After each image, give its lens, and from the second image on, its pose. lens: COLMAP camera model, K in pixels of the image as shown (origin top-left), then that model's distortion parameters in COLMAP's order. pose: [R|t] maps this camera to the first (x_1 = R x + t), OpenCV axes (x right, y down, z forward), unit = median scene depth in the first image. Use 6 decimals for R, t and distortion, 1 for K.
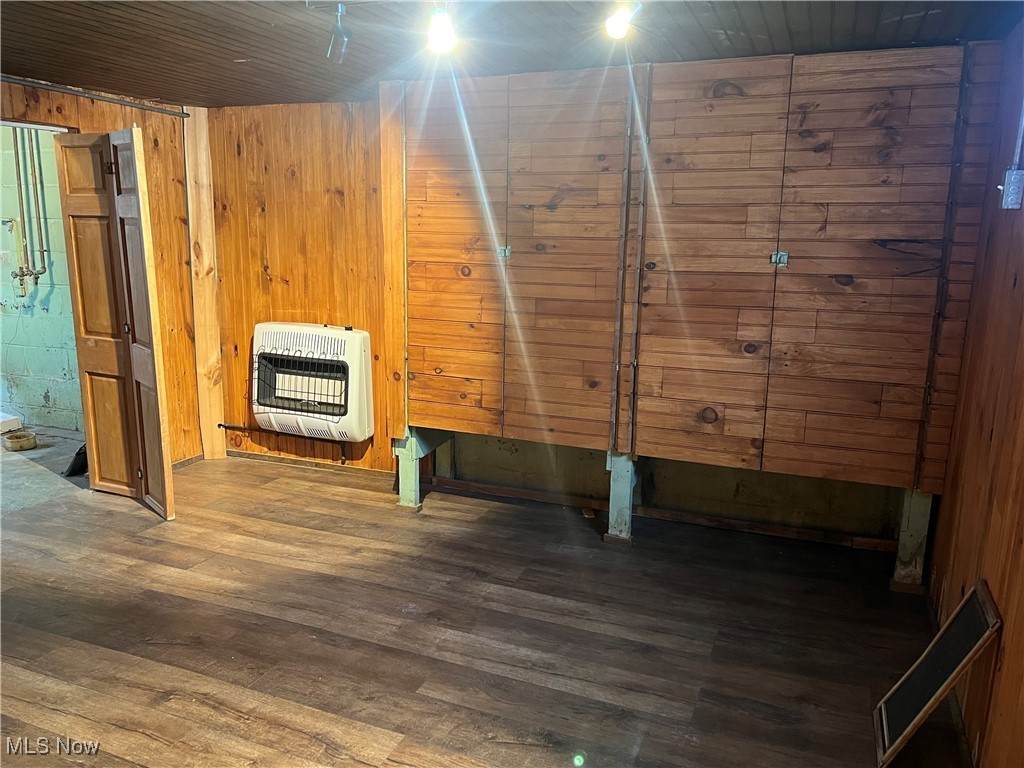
lens RADIAL K [[764.6, 0, 509.2], [0, 764.6, 388.4], [0, 0, 1]] dist [0.042194, -0.032144]
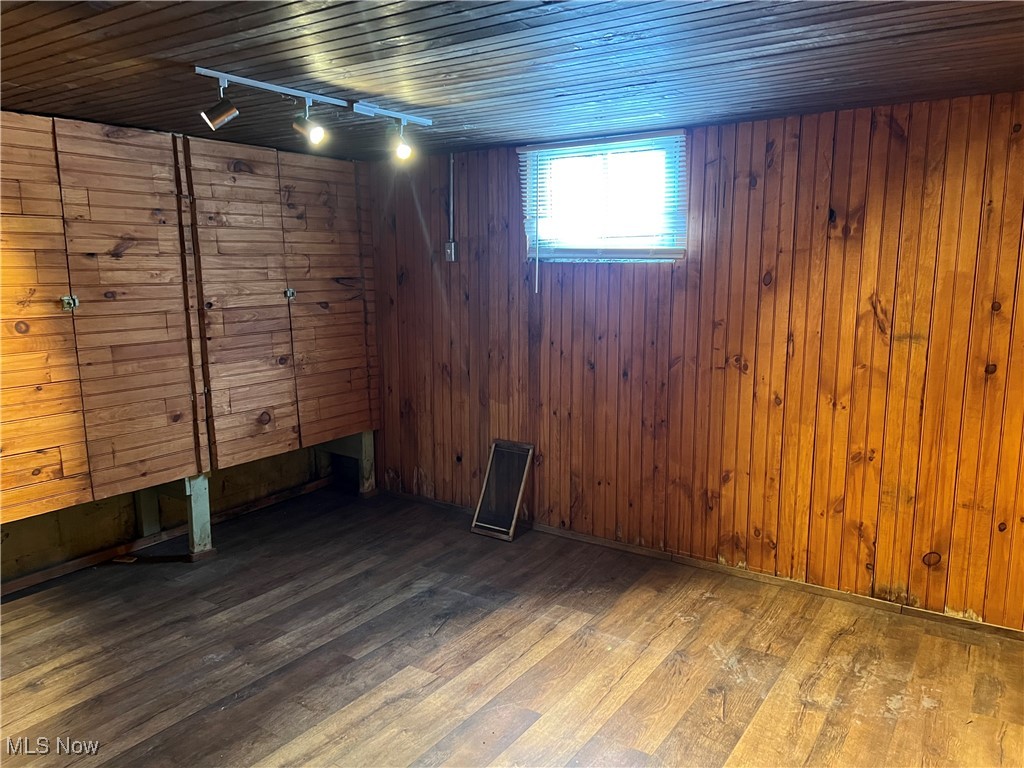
lens RADIAL K [[764.6, 0, 511.0], [0, 764.6, 383.7], [0, 0, 1]] dist [0.042194, -0.032144]
pose [[0.197009, -0.167247, 0.966031, -0.900629], [0.206112, 0.970386, 0.125967, -0.099022], [-0.958491, 0.174294, 0.225647, 0.321683]]
